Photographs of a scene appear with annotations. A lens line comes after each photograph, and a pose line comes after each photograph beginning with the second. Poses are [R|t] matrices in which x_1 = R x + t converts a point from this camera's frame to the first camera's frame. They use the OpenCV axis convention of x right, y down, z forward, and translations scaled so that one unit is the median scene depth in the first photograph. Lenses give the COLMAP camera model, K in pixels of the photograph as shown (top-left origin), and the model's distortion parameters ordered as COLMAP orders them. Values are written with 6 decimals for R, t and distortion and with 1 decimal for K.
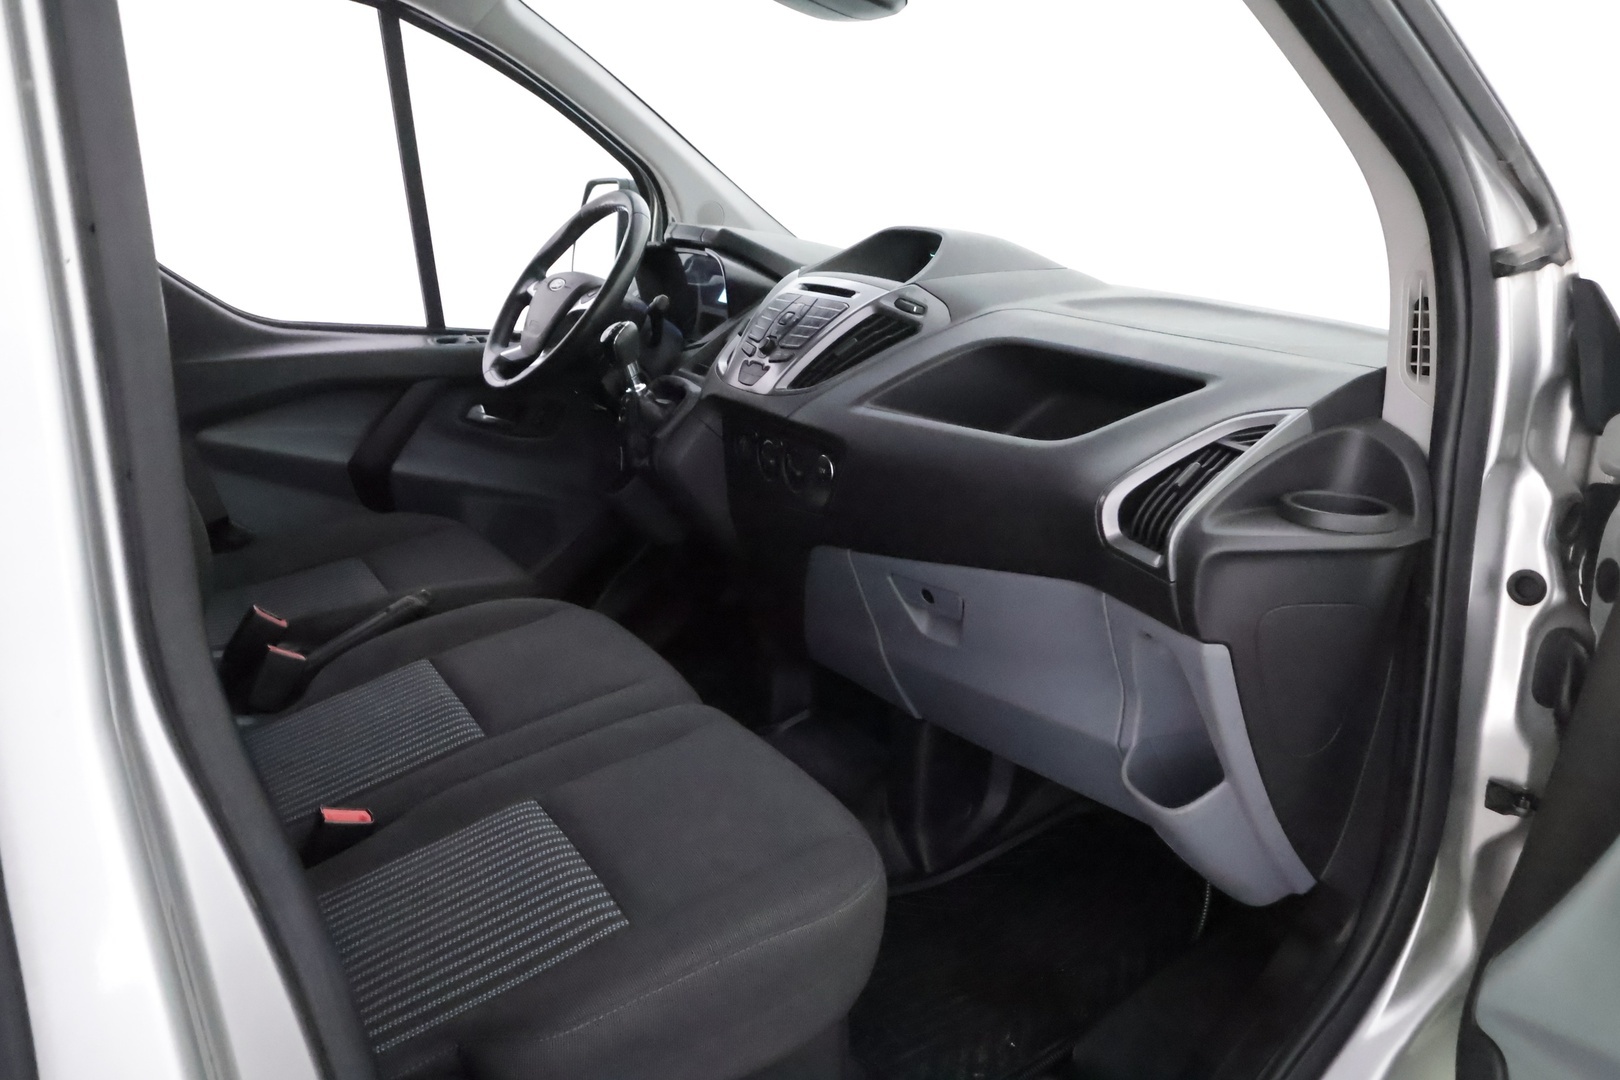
lens RADIAL K [[1307.4, 0, 810.0], [0, 1307.4, 540.0], [0, 0, 1]] dist [-0.016093, -0.001367]
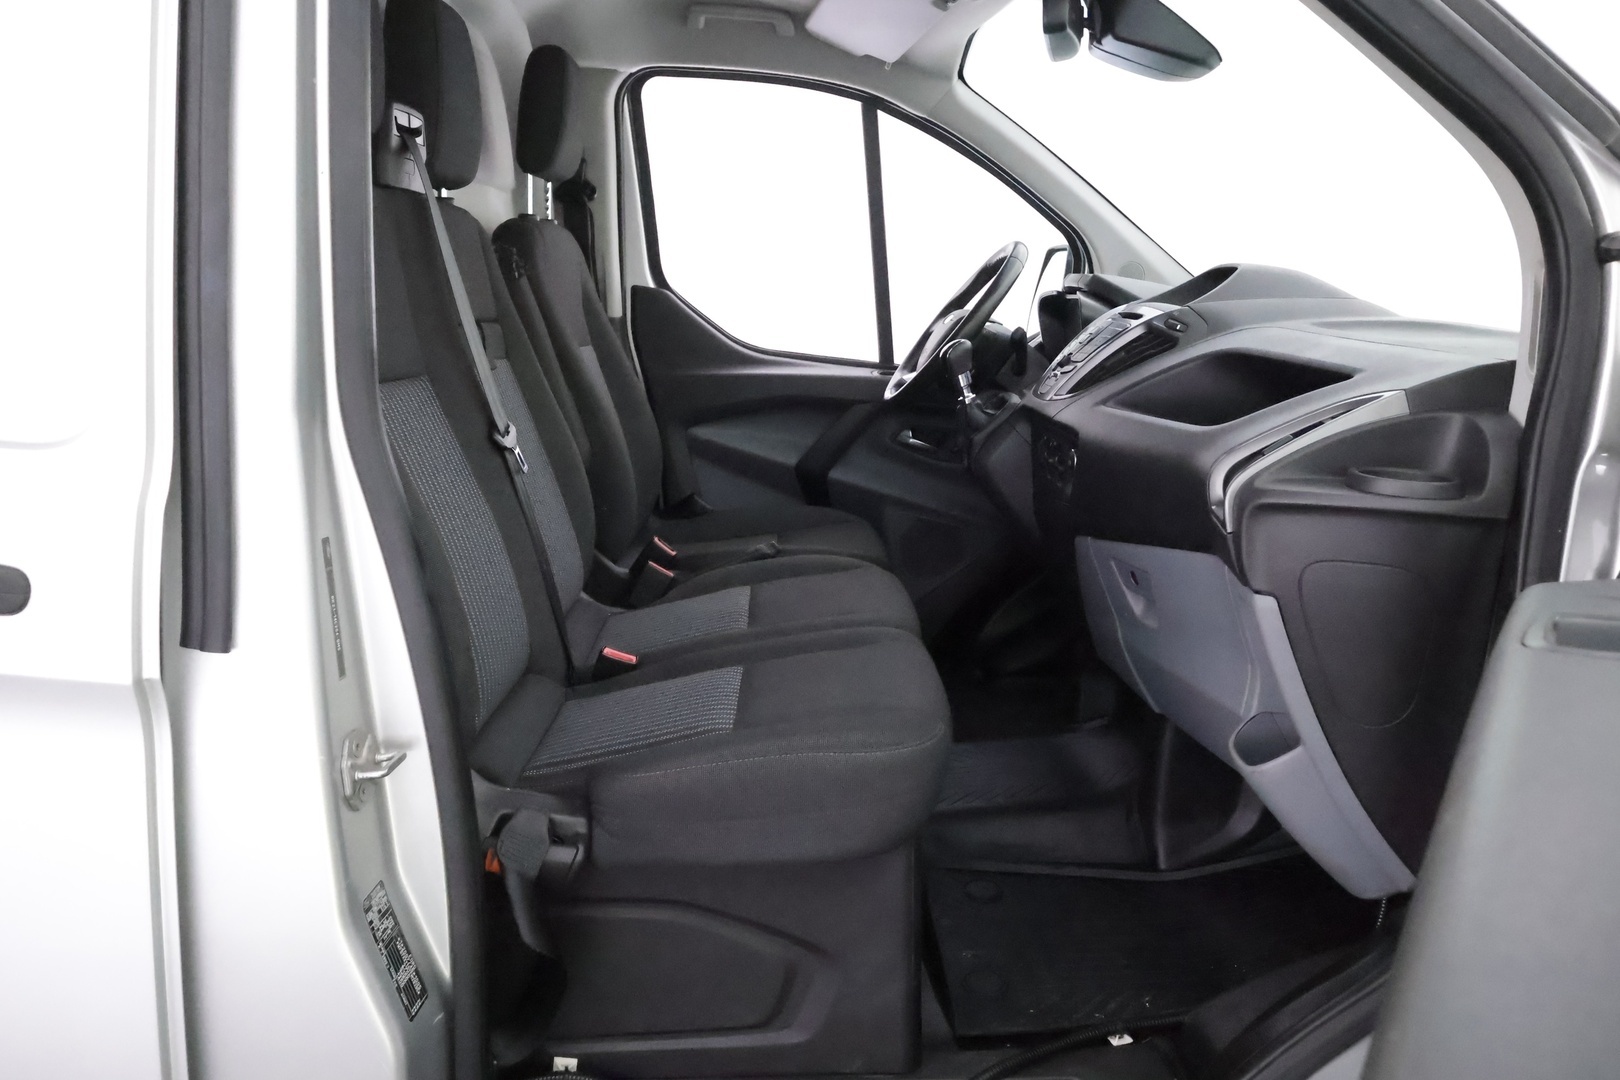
lens RADIAL K [[1282.2, 0, 810.0], [0, 1282.2, 540.0], [0, 0, 1]] dist [-0.003982, 0.005737]
pose [[0.878567, 0.109589, -0.464877, 0.294844], [-0.150318, 0.987304, -0.051341, 0.091750], [0.453348, 0.114986, 0.883886, -0.069091]]
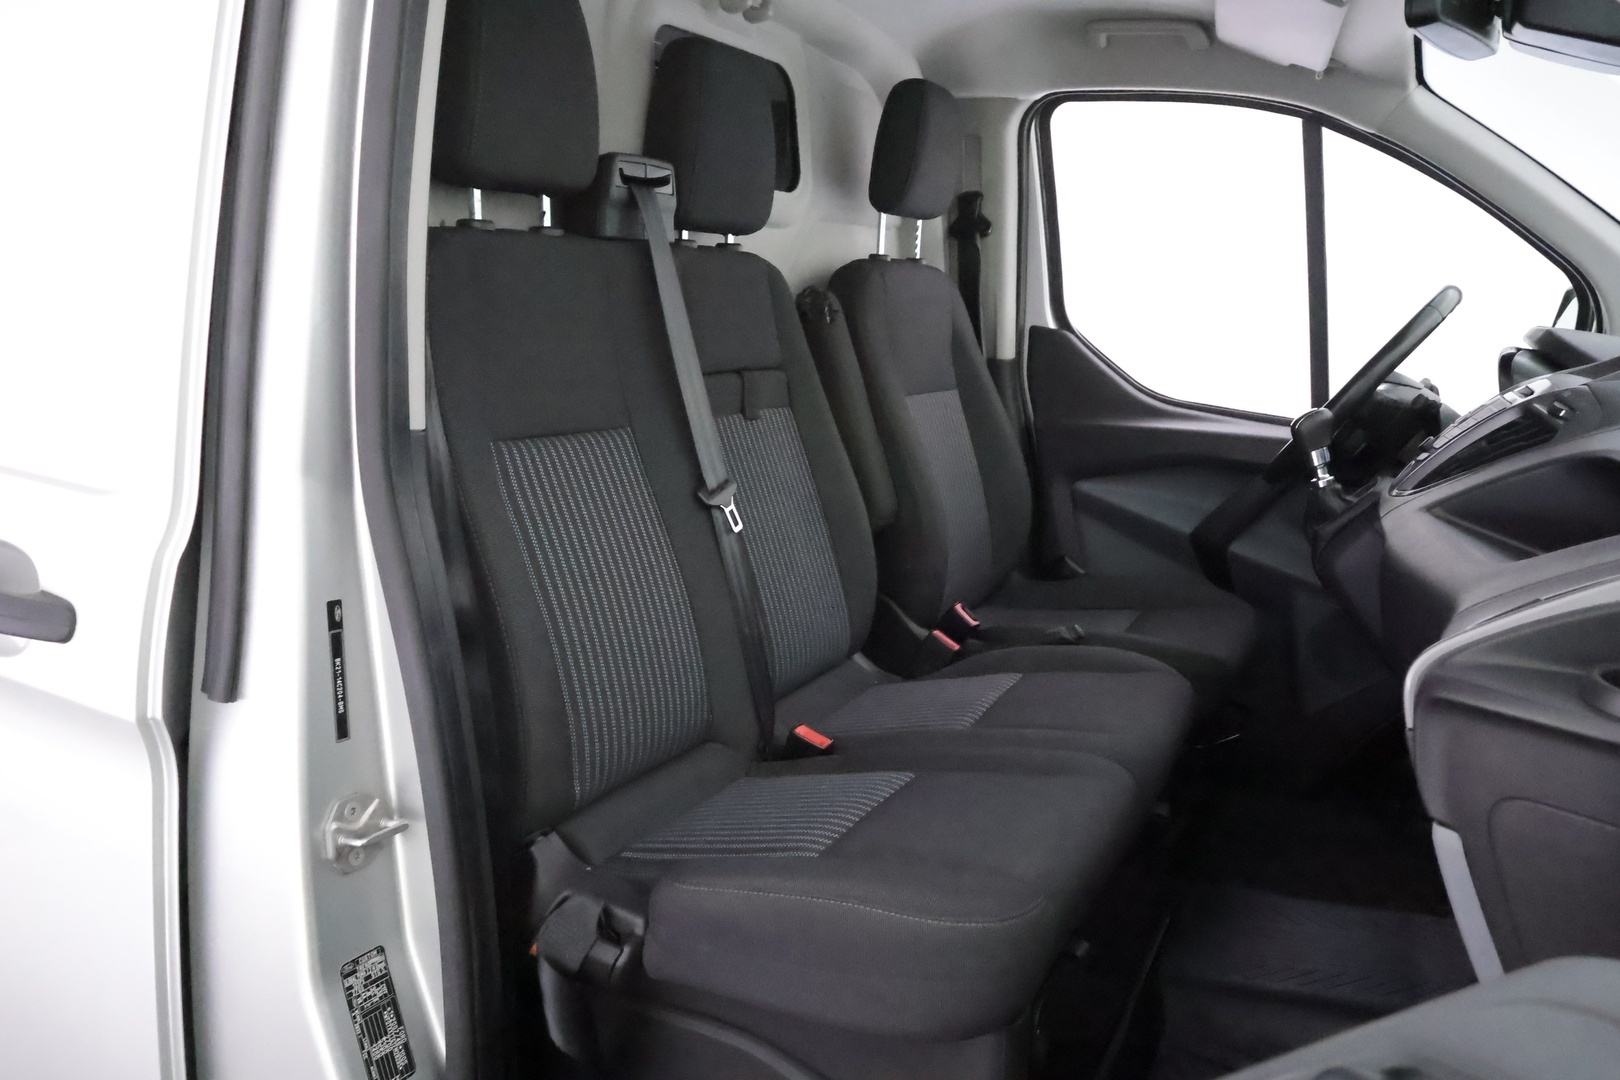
lens RADIAL K [[1282.2, 0, 810.0], [0, 1282.2, 540.0], [0, 0, 1]] dist [-0.003982, 0.005737]
pose [[0.567847, 0.175795, -0.804143, 0.418688], [-0.256898, 0.965980, 0.029765, -0.004587], [0.782018, 0.189681, 0.593690, 0.158827]]
